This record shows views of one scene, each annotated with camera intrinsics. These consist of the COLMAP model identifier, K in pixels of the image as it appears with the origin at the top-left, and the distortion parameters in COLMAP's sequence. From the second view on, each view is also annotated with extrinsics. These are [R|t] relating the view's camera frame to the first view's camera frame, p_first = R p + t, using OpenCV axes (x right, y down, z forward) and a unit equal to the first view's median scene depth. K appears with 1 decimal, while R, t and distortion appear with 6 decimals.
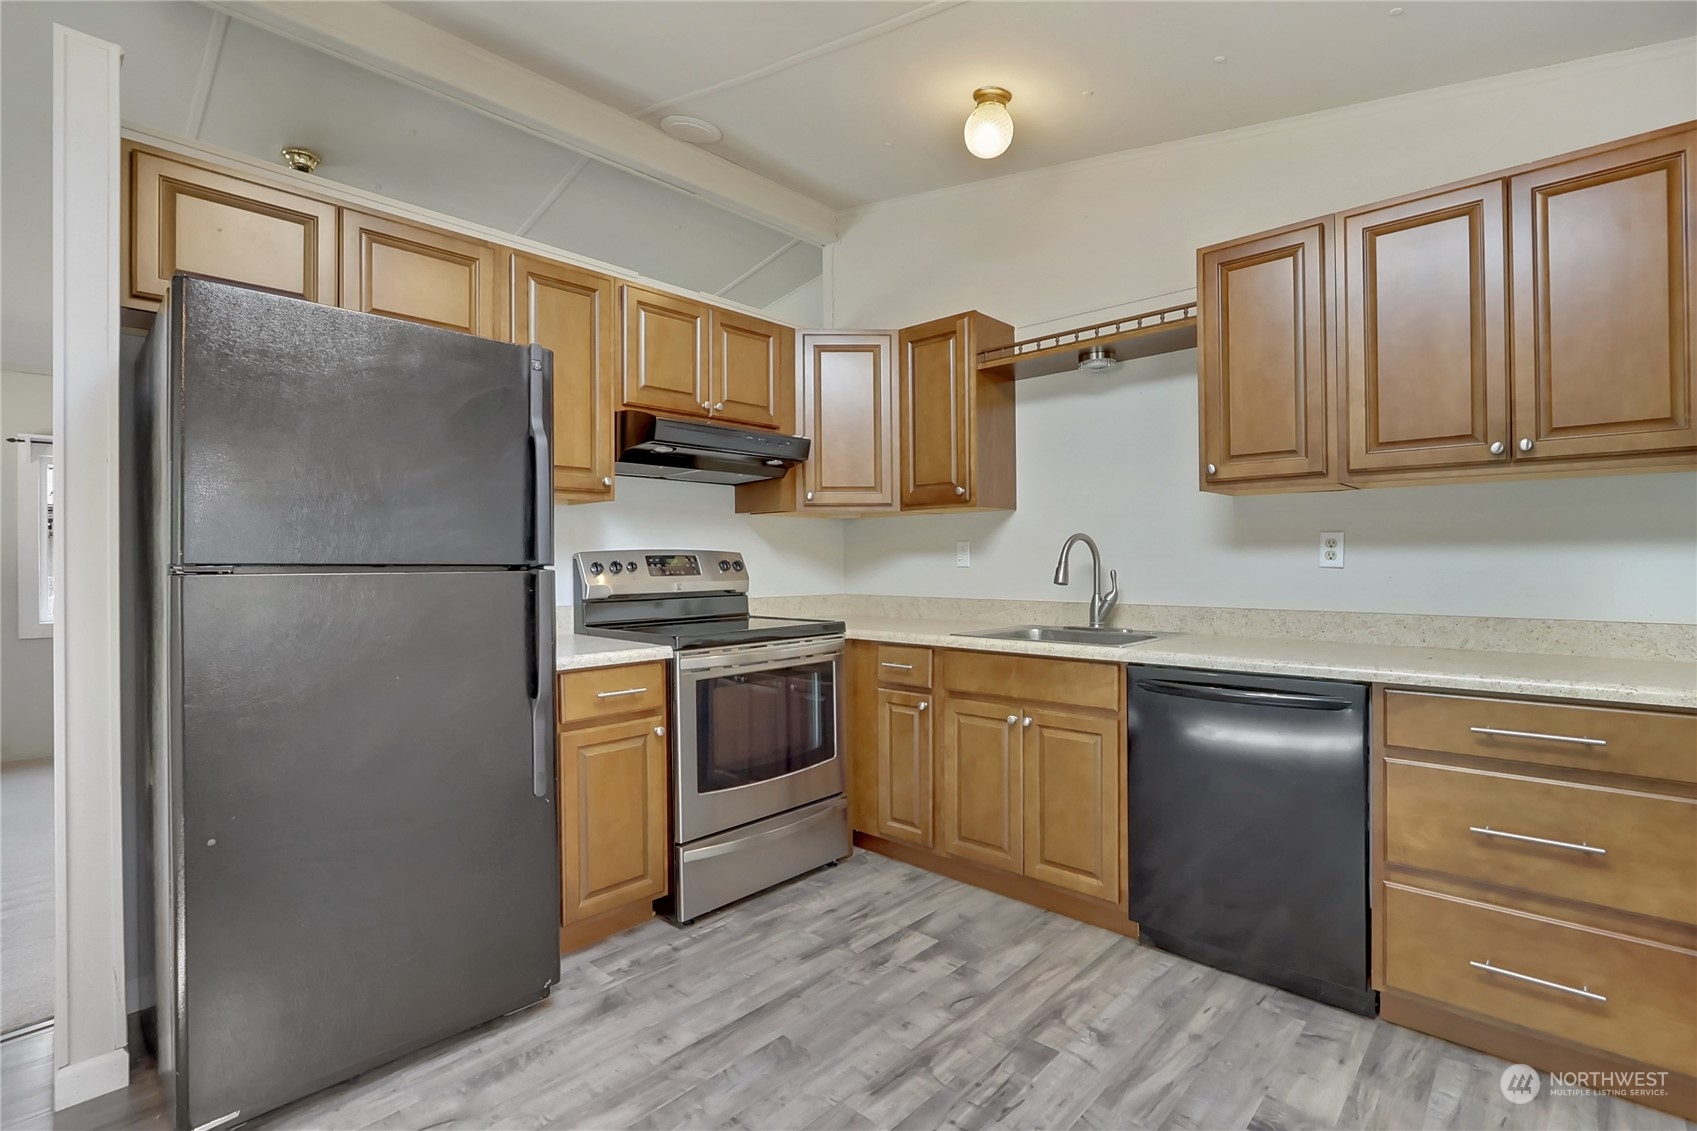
lens RADIAL K [[782.5, 0, 850.9], [0, 782.5, 563.5], [0, 0, 1]] dist [-0.016136, 0.001707]
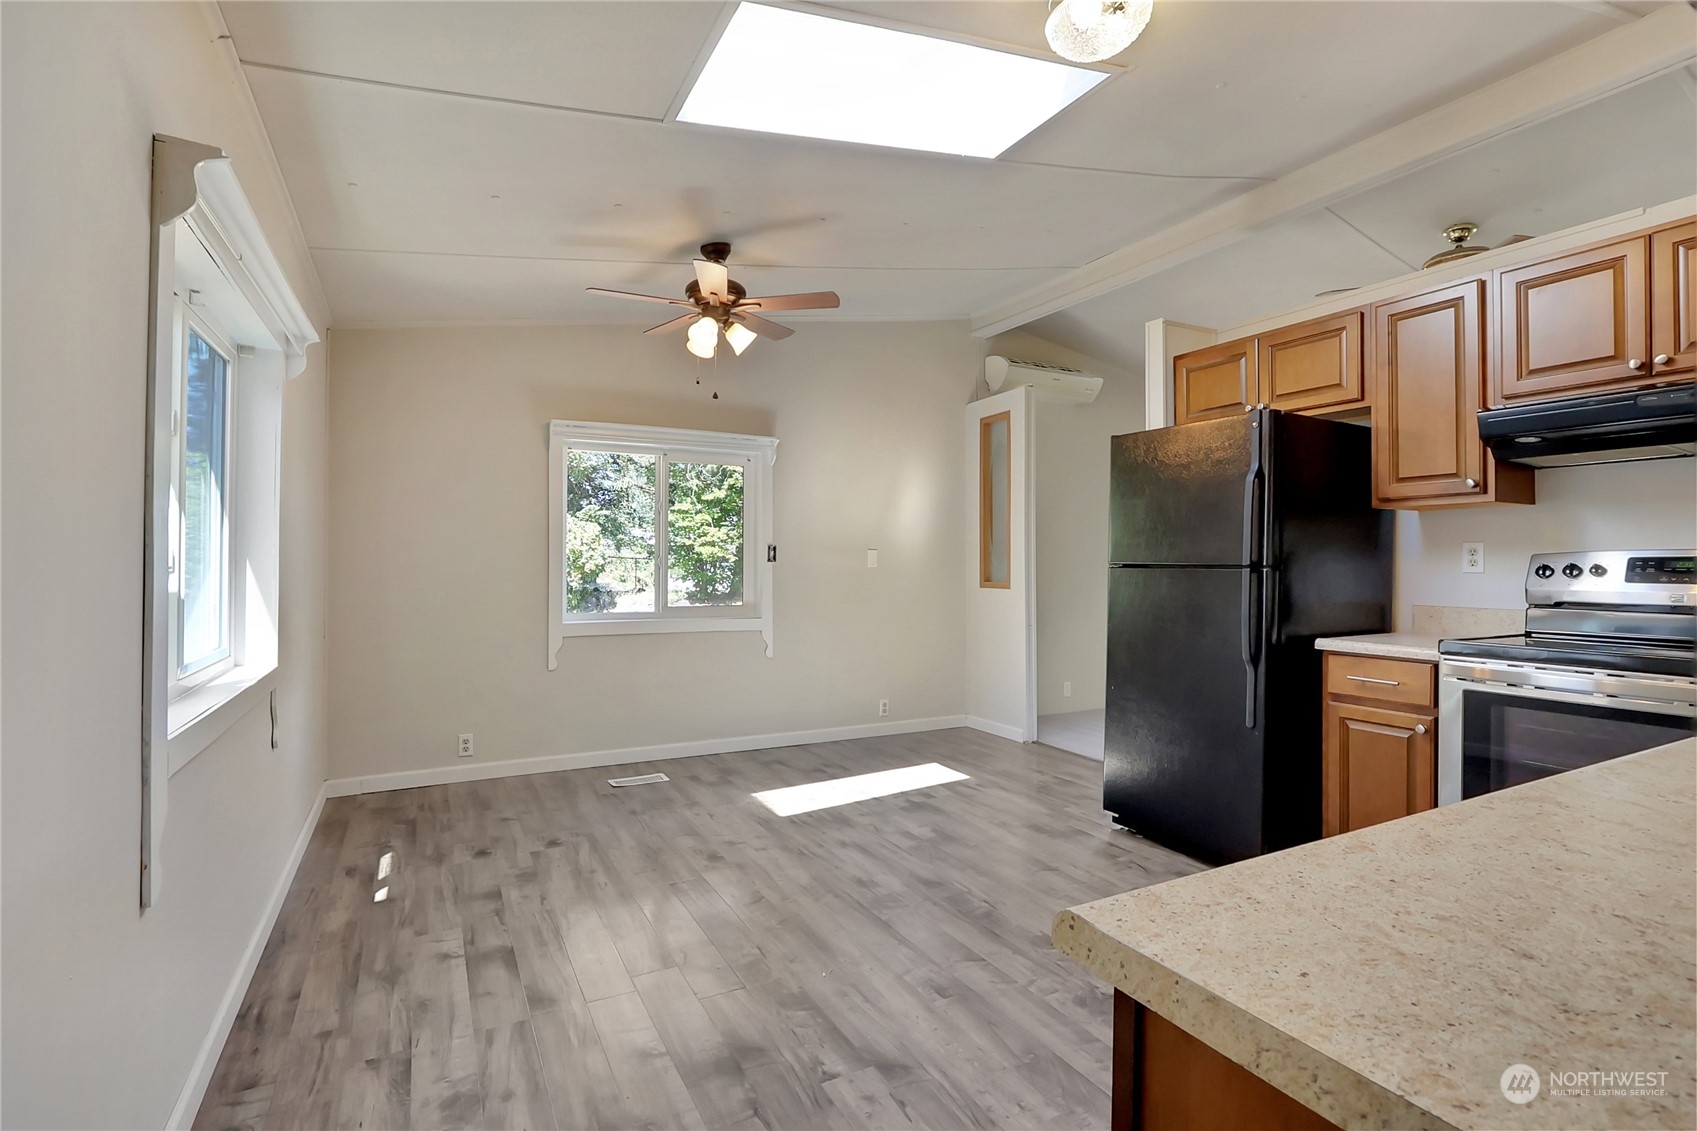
lens RADIAL K [[782.5, 0, 839.5], [0, 782.5, 555.9], [0, 0, 1]] dist [-0.016136, 0.001707]
pose [[-0.329116, -0.004799, -0.944277, 0.958112], [-0.006016, 0.999977, -0.002985, -0.005049], [0.944270, 0.004698, -0.329137, 0.607875]]
